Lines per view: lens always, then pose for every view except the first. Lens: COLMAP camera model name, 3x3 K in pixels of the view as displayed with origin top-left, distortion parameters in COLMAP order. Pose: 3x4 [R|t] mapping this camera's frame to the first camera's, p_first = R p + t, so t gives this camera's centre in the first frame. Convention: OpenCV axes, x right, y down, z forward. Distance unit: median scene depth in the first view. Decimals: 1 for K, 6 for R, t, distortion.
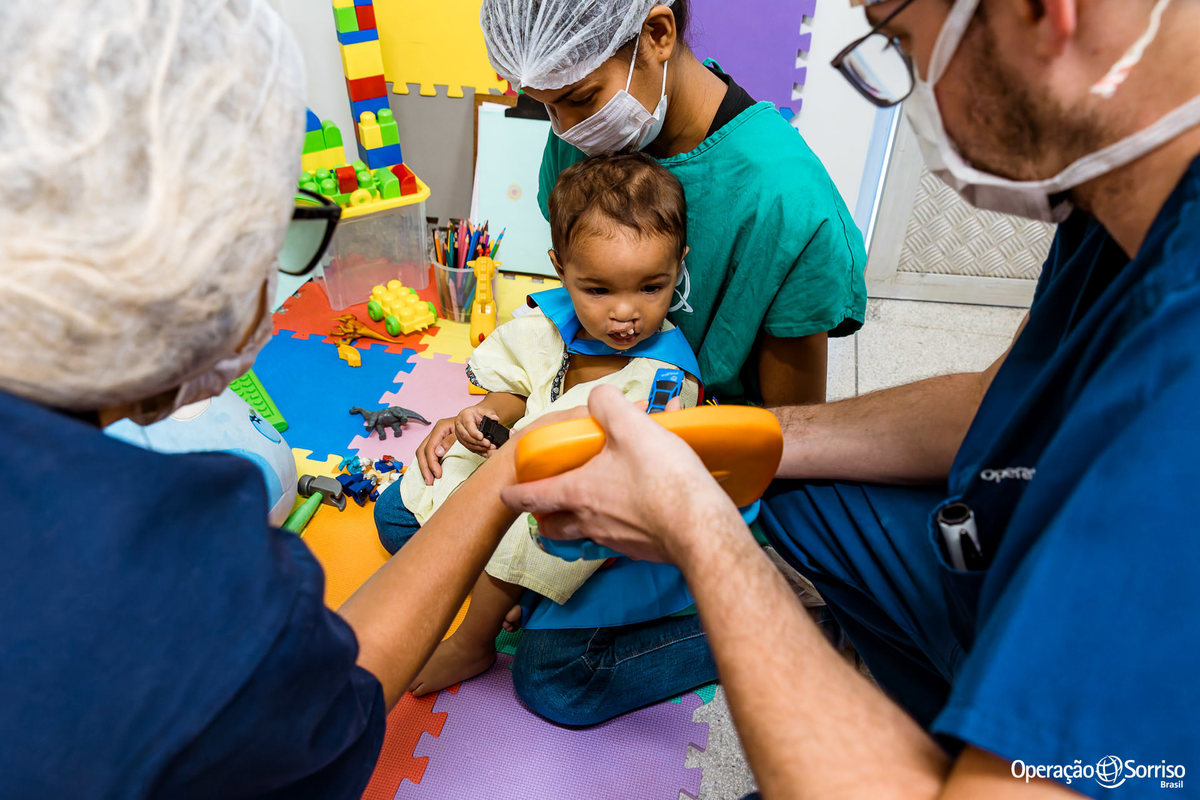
lens RADIAL K [[812.5, 0, 600.0], [0, 812.5, 400.0], [0, 0, 1]] dist [0.004611, 0.001429]
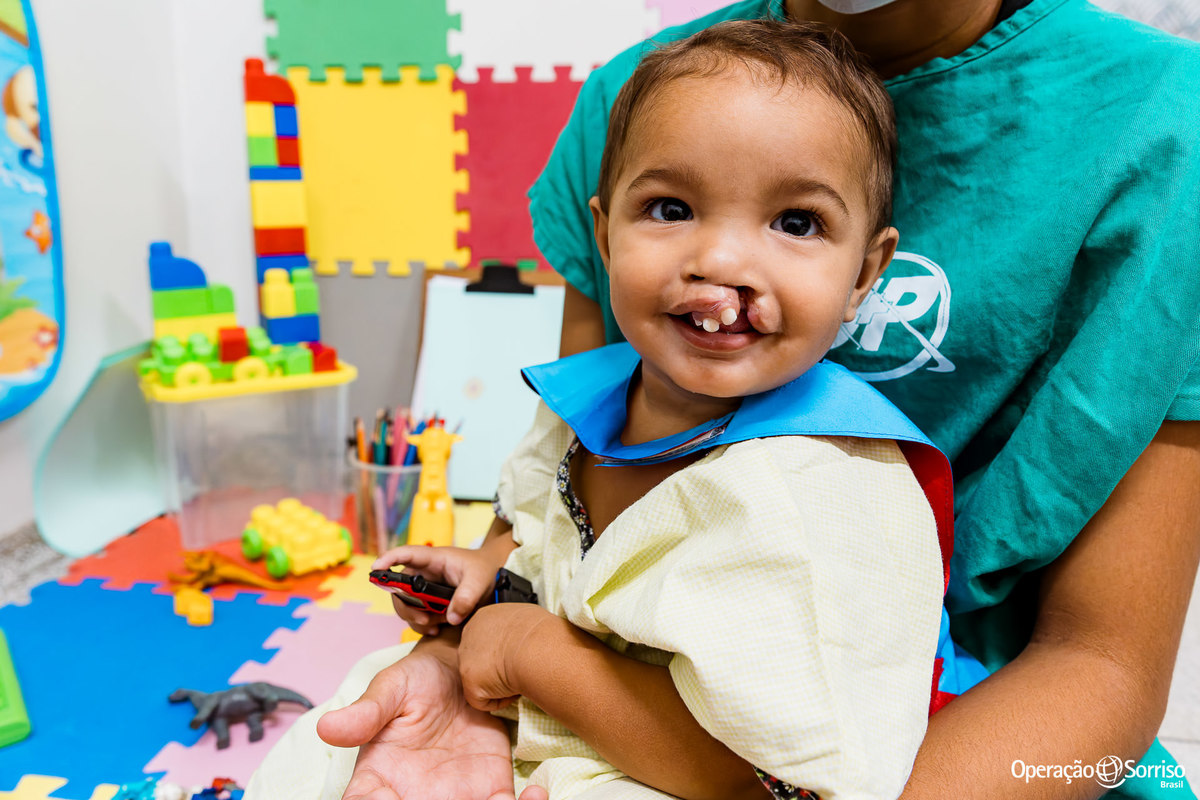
lens RADIAL K [[876.1, 0, 600.0], [0, 876.1, 400.0], [0, 0, 1]] dist [-0.000701, 0.002556]
pose [[0.996502, 0.019249, 0.081322, -0.065573], [0.009935, 0.938923, -0.343984, 0.025431], [-0.082976, 0.343589, 0.935447, 0.308515]]
